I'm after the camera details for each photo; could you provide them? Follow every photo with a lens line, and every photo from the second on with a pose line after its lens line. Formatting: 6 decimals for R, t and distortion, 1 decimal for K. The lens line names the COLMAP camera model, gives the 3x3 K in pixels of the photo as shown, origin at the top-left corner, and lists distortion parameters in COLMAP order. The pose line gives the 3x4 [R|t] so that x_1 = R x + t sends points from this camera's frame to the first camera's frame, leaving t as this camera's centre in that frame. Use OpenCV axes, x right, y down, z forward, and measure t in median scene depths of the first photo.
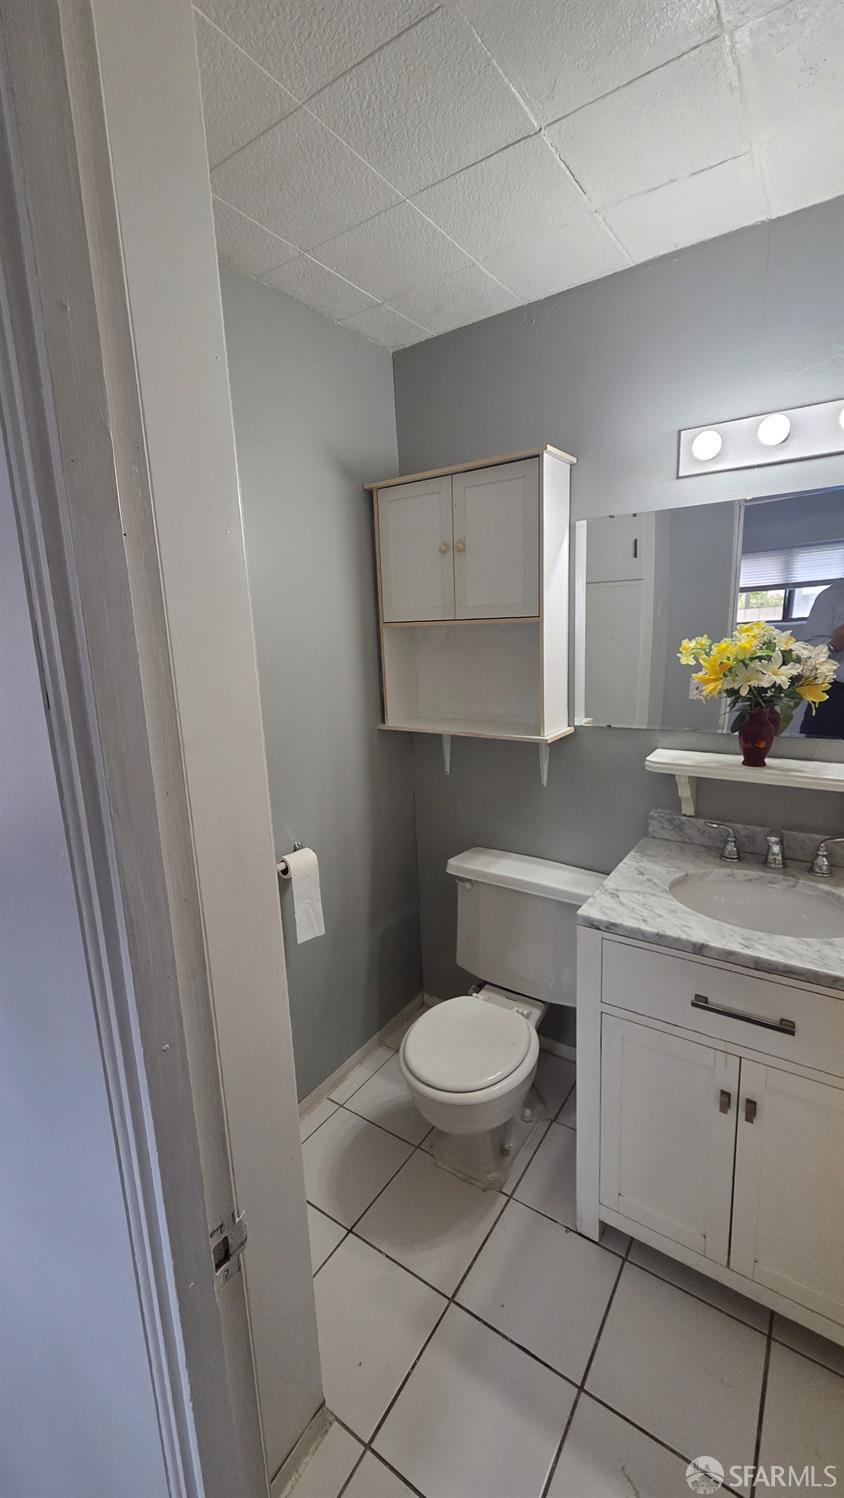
lens RADIAL K [[609.4, 0, 422.0], [0, 609.4, 749.0], [0, 0, 1]] dist [0.002938, 0.000227]
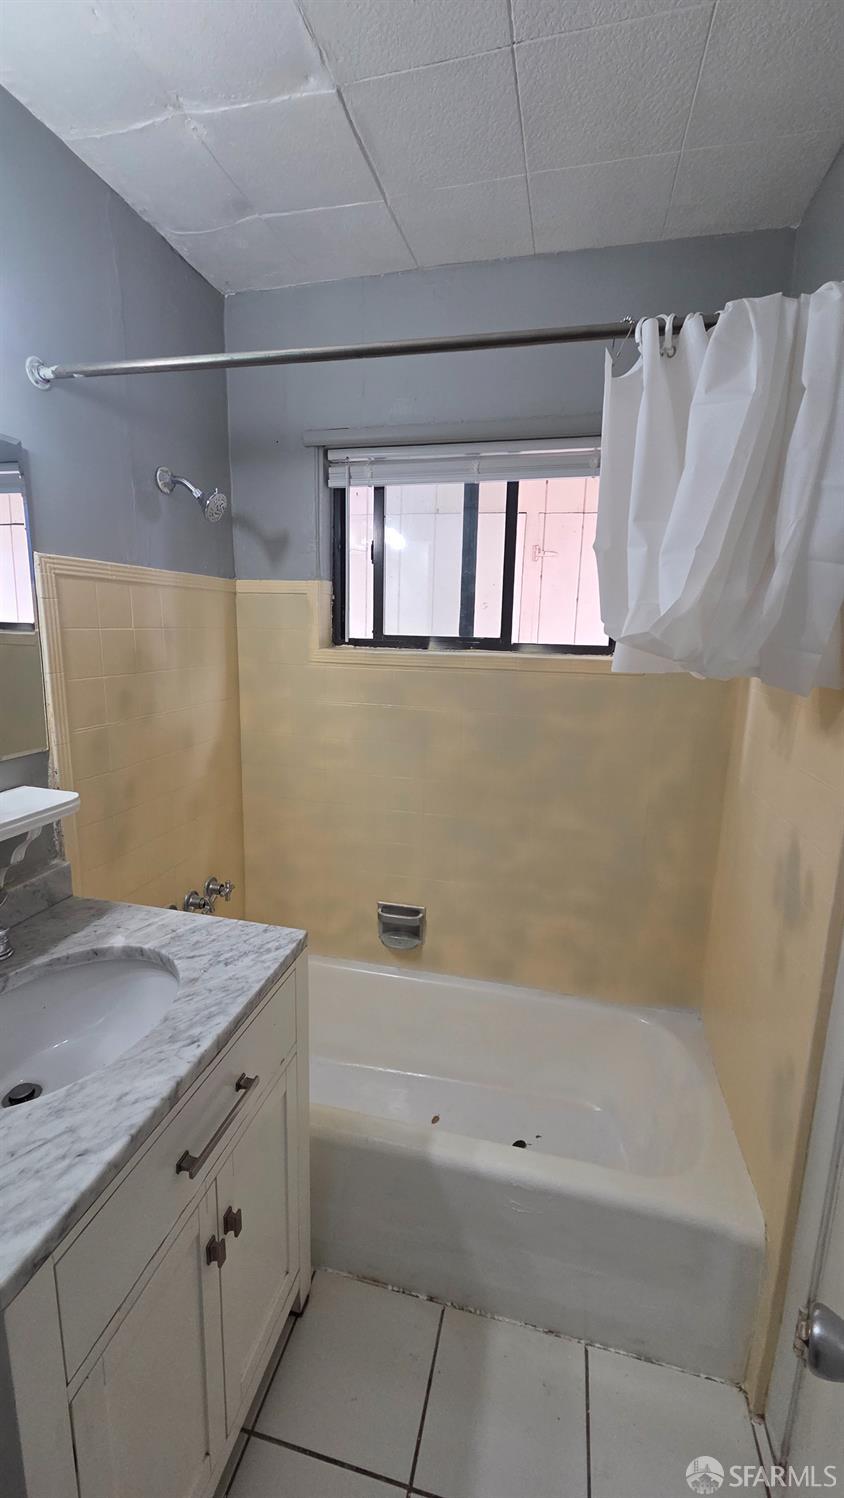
lens RADIAL K [[609.4, 0, 422.0], [0, 609.4, 749.0], [0, 0, 1]] dist [0.002938, 0.000227]
pose [[-0.363128, -0.156310, 0.918534, -0.169732], [0.173194, 0.957323, 0.231380, -0.122908], [-0.915501, 0.243105, -0.320559, 0.803133]]
